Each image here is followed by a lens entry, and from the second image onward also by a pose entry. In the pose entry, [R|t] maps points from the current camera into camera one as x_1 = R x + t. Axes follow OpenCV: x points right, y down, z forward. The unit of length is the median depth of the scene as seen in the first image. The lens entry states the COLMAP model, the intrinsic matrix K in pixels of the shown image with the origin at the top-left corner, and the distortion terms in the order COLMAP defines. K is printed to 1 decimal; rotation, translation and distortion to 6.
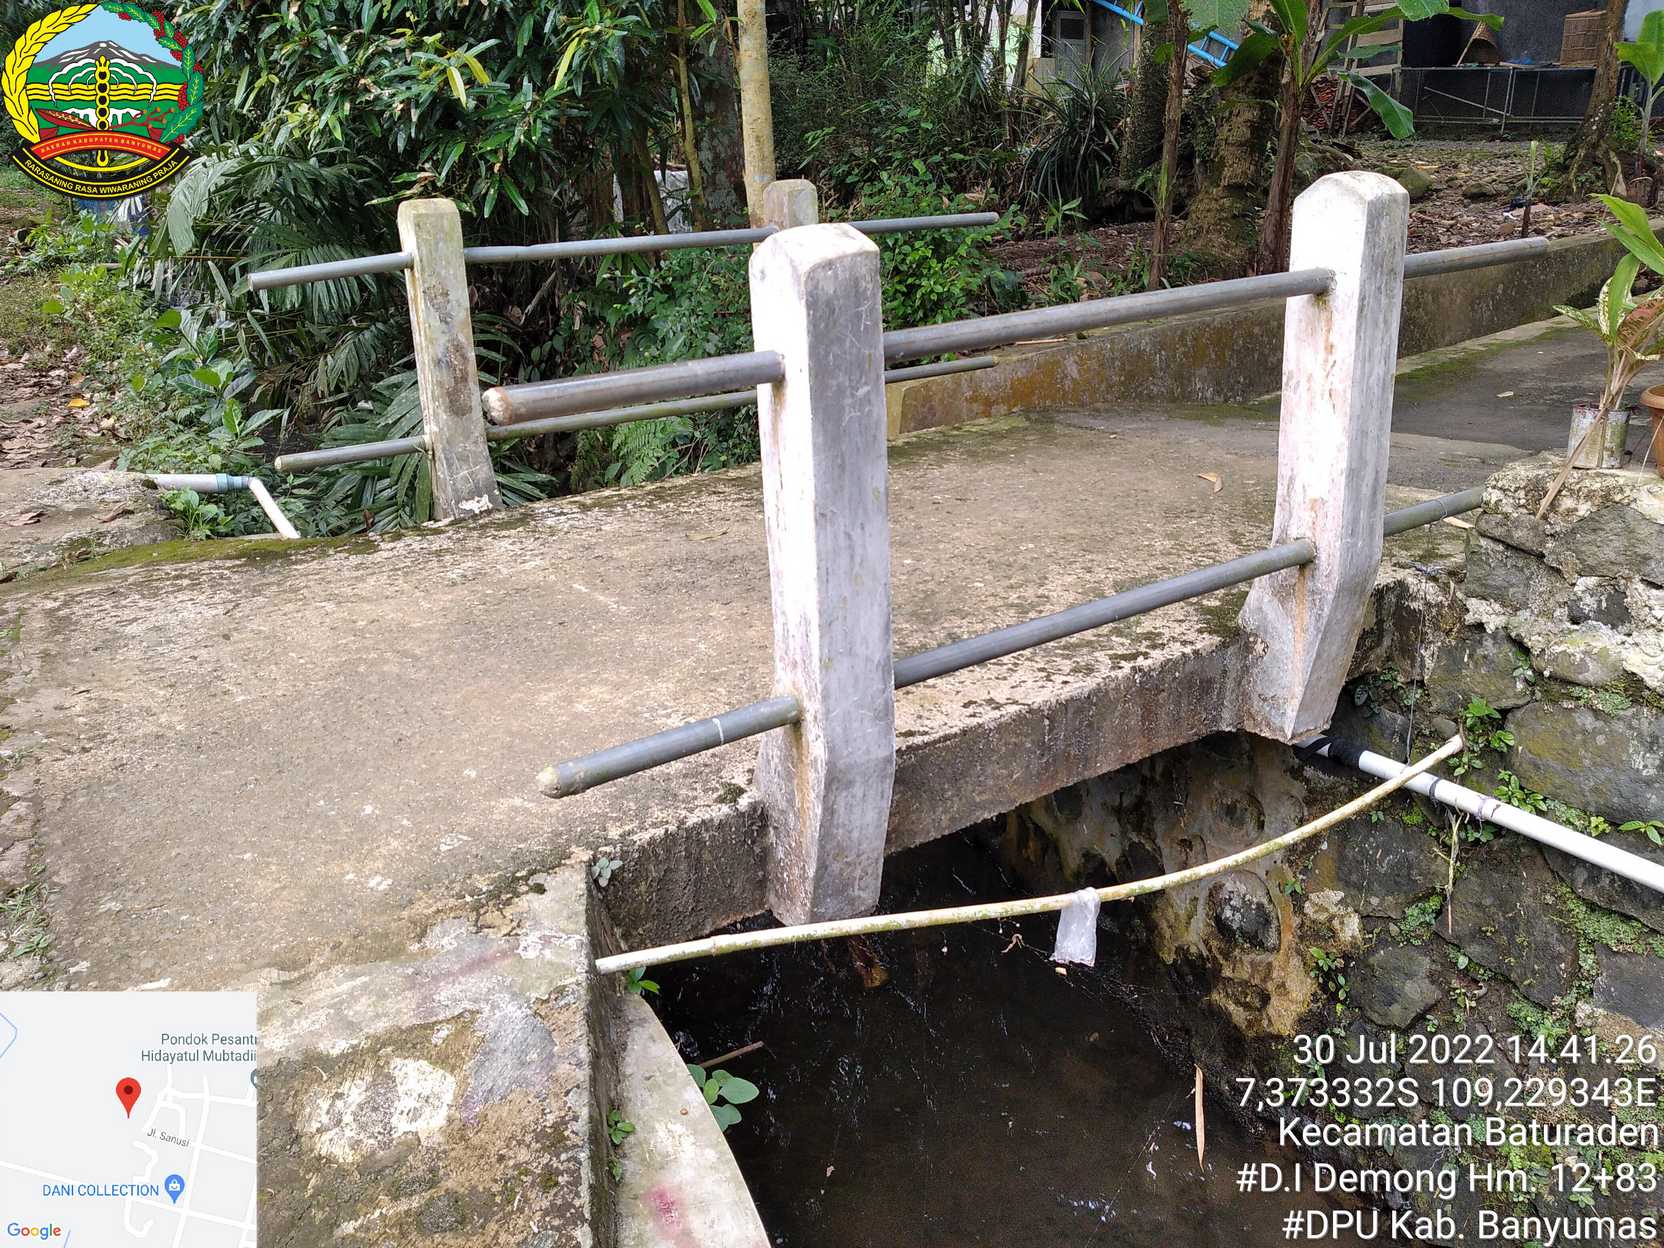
lens RADIAL K [[1385.8, 0, 849.6], [0, 1385.8, 609.6], [0, 0, 1]] dist [-0.005531, -0.008392]
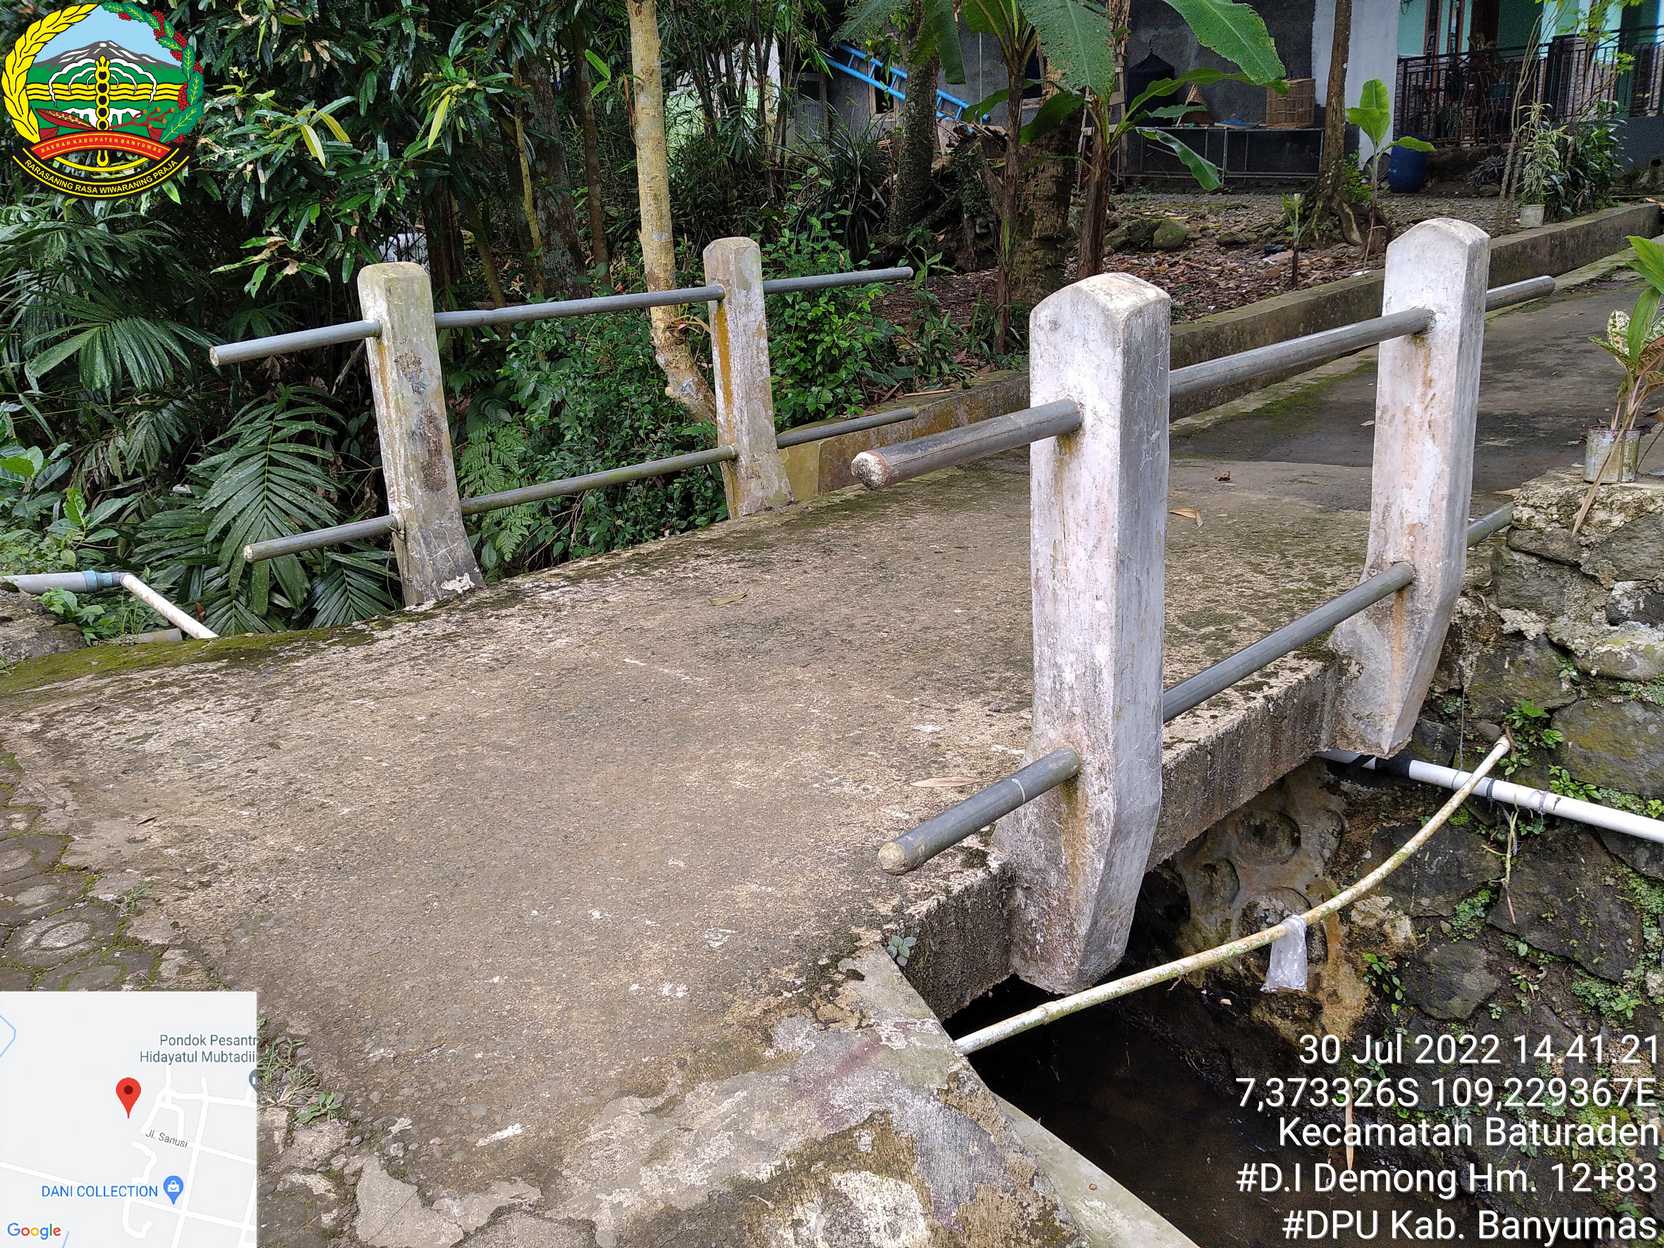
lens RADIAL K [[1385.8, 0, 840.4], [0, 1385.8, 618.6], [0, 0, 1]] dist [-0.005531, -0.008392]
pose [[0.978862, -0.068457, 0.192723, -0.209752], [0.074899, 0.996843, -0.026336, -0.009093], [-0.190312, 0.040214, 0.980900, 0.033909]]
